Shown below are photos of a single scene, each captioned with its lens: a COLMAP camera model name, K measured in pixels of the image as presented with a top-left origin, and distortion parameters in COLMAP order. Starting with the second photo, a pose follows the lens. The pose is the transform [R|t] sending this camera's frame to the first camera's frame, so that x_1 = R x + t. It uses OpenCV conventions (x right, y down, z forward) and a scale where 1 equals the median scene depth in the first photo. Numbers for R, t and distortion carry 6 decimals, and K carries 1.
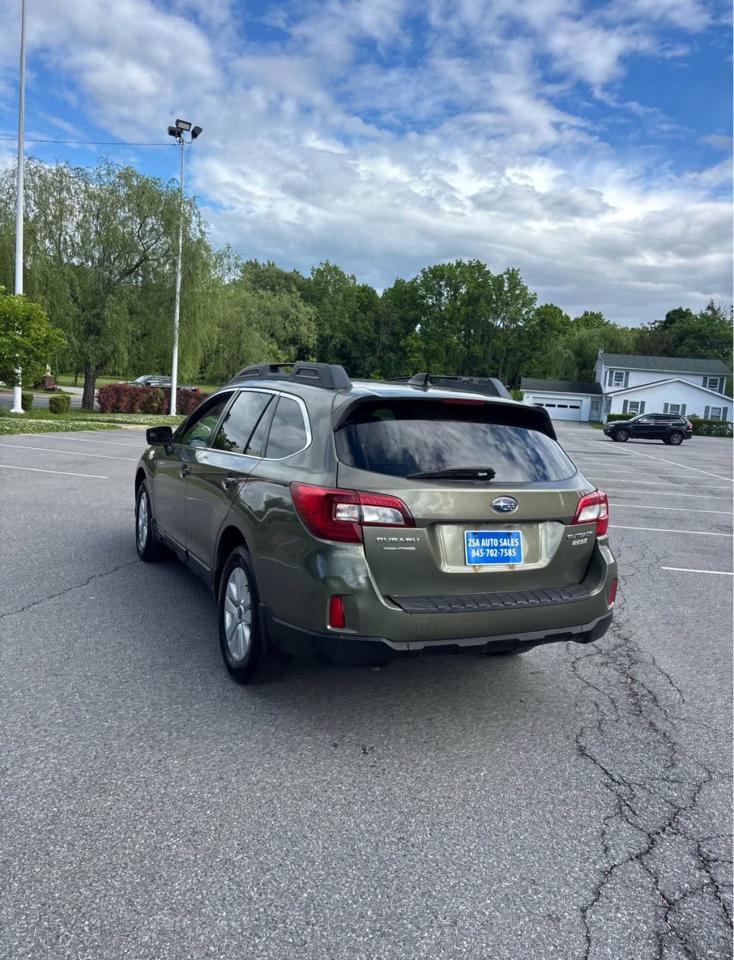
lens RADIAL K [[767.5, 0, 366.3], [0, 767.5, 447.1], [0, 0, 1]] dist [0.074289, -0.093509]
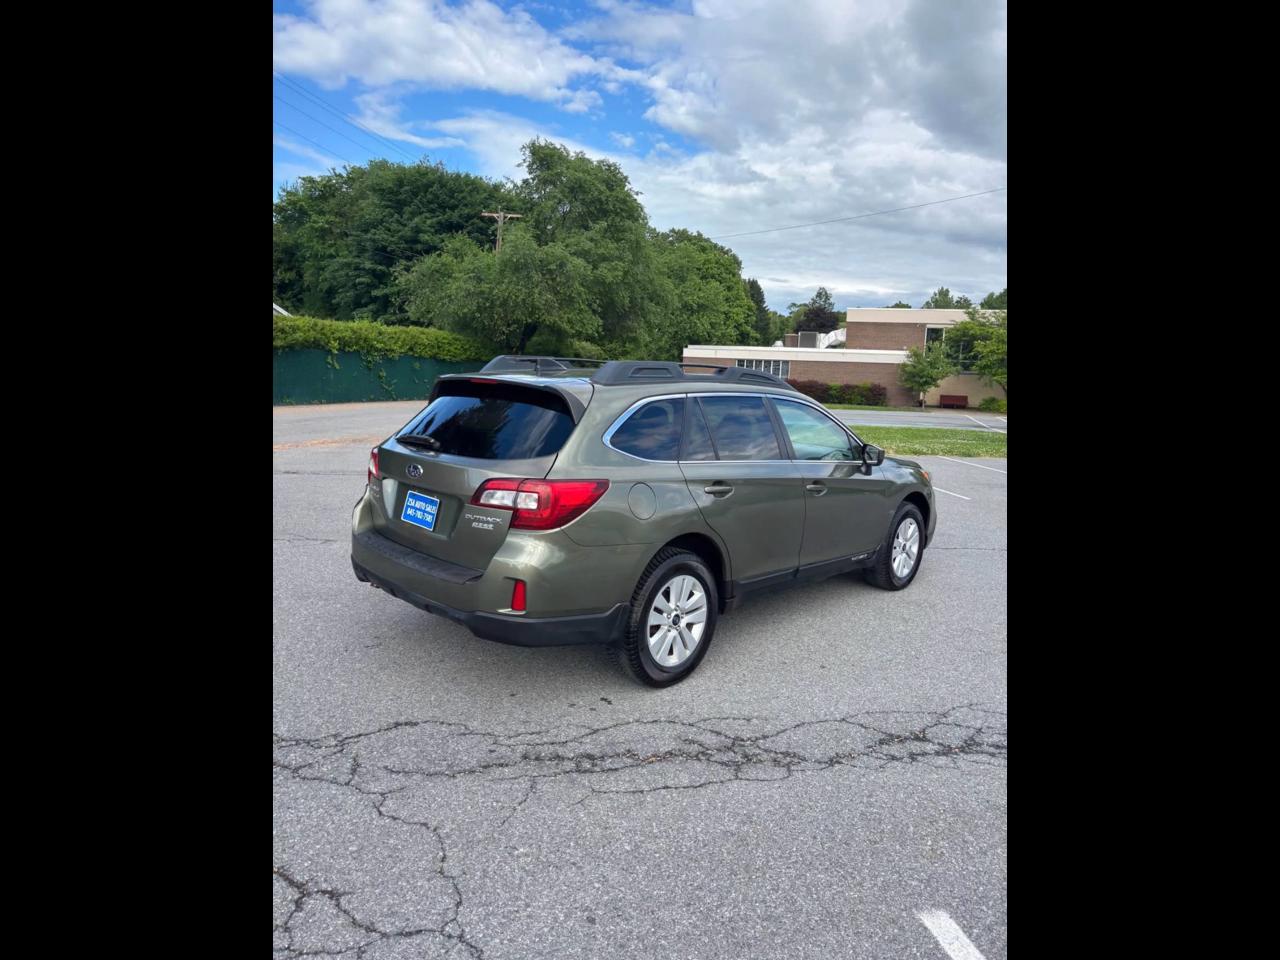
lens RADIAL K [[766.6, 0, 644.0], [0, 766.6, 448.4], [0, 0, 1]] dist [0.070650, -0.096954]
pose [[0.319019, 0.043099, -0.946768, 0.118031], [-0.091586, 0.995692, 0.014466, -0.000123], [0.943313, 0.082096, 0.321592, 0.085662]]
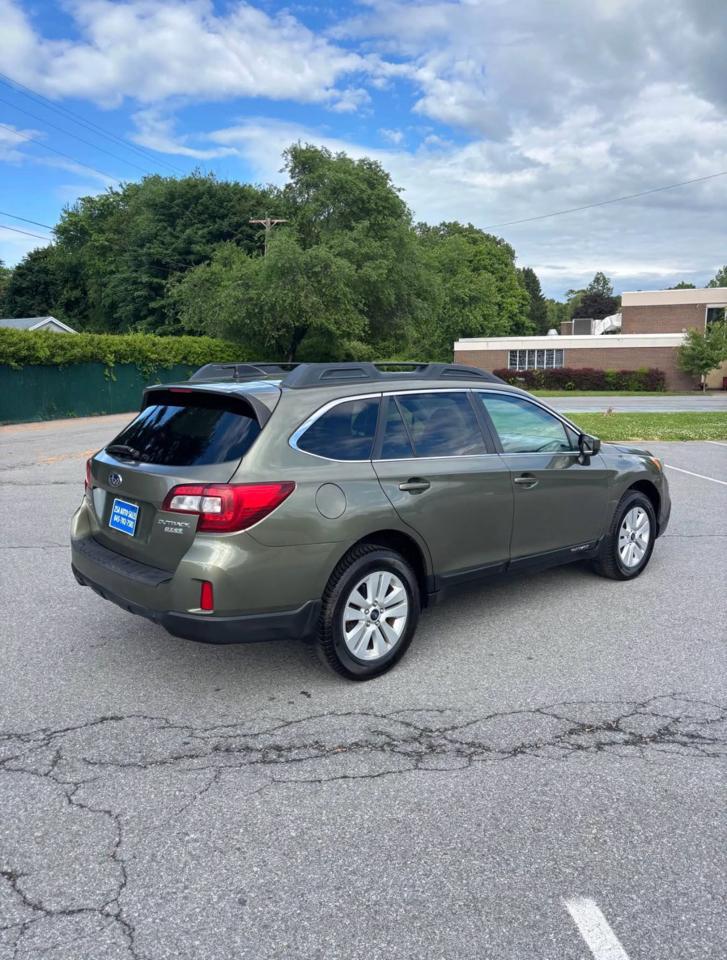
lens RADIAL K [[759.9, 0, 358.4], [0, 759.9, 464.6], [0, 0, 1]] dist [0.068957, -0.092705]
pose [[0.232829, 0.055738, -0.970919, 0.122535], [-0.048374, 0.997784, 0.045680, -0.001408], [0.971314, 0.036332, 0.235009, 0.097307]]
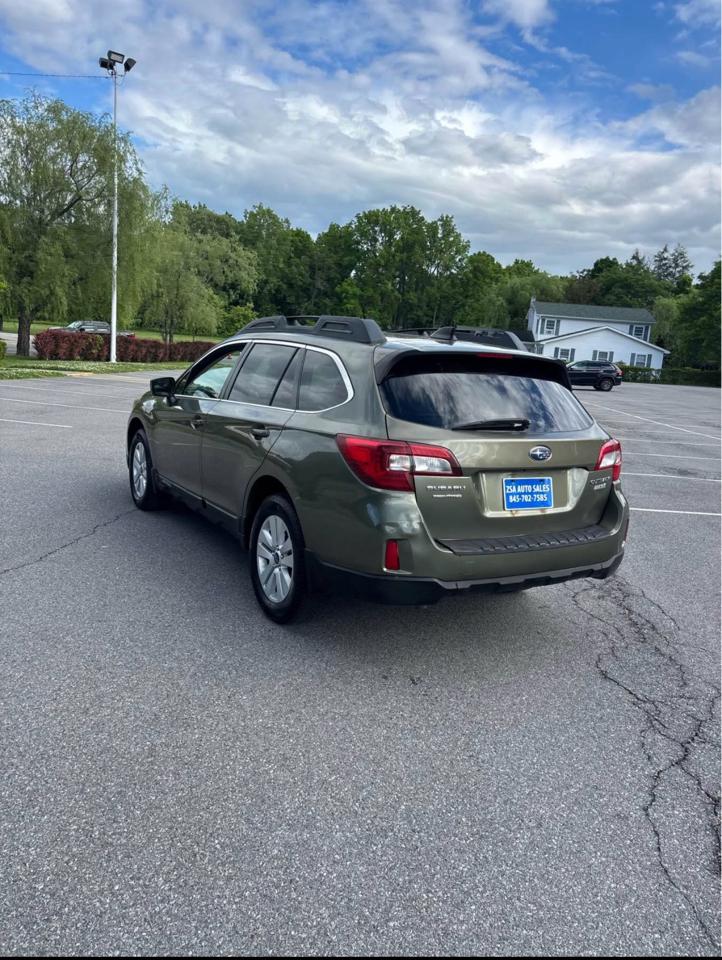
lens RADIAL K [[763.4, 0, 357.0], [0, 763.4, 447.8], [0, 0, 1]] dist [0.050529, -0.051980]
pose [[0.996310, -0.008940, 0.085359, -0.014723], [0.002837, 0.997447, 0.071359, -0.000831], [-0.085779, -0.070853, 0.993792, -0.002929]]
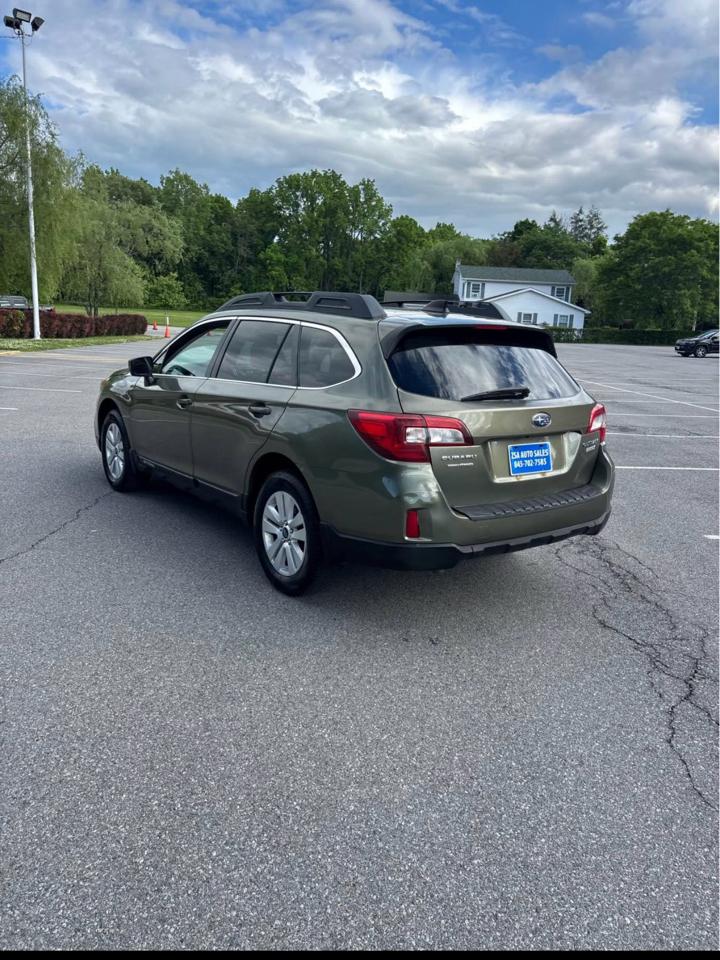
lens RADIAL K [[763.4, 0, 356.0], [0, 763.4, 447.8], [0, 0, 1]] dist [0.050529, -0.051980]
pose [[0.981755, -0.057179, 0.181352, -0.026169], [0.036323, 0.992549, 0.116308, -0.002243], [-0.186651, -0.107598, 0.976516, -0.004104]]
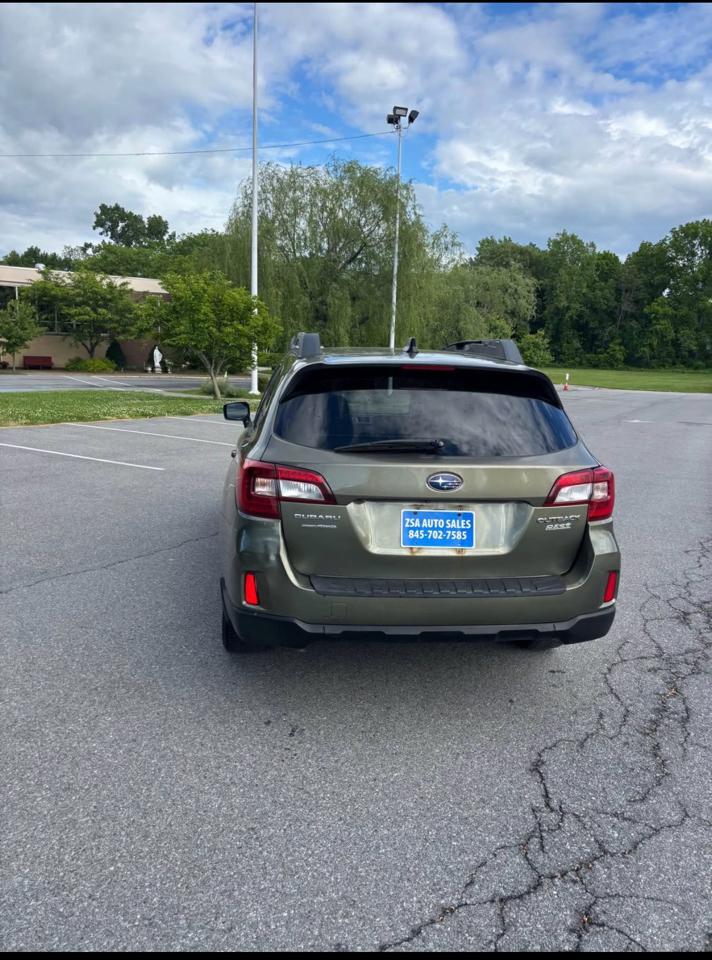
lens RADIAL K [[740.1, 0, 359.7], [0, 740.1, 457.4], [0, 0, 1]] dist [0.079669, -0.097187]
pose [[0.938891, 0.008061, -0.344121, 0.034350], [0.007713, 0.998982, 0.044445, 0.000719], [0.344129, -0.044383, 0.937873, 0.014640]]
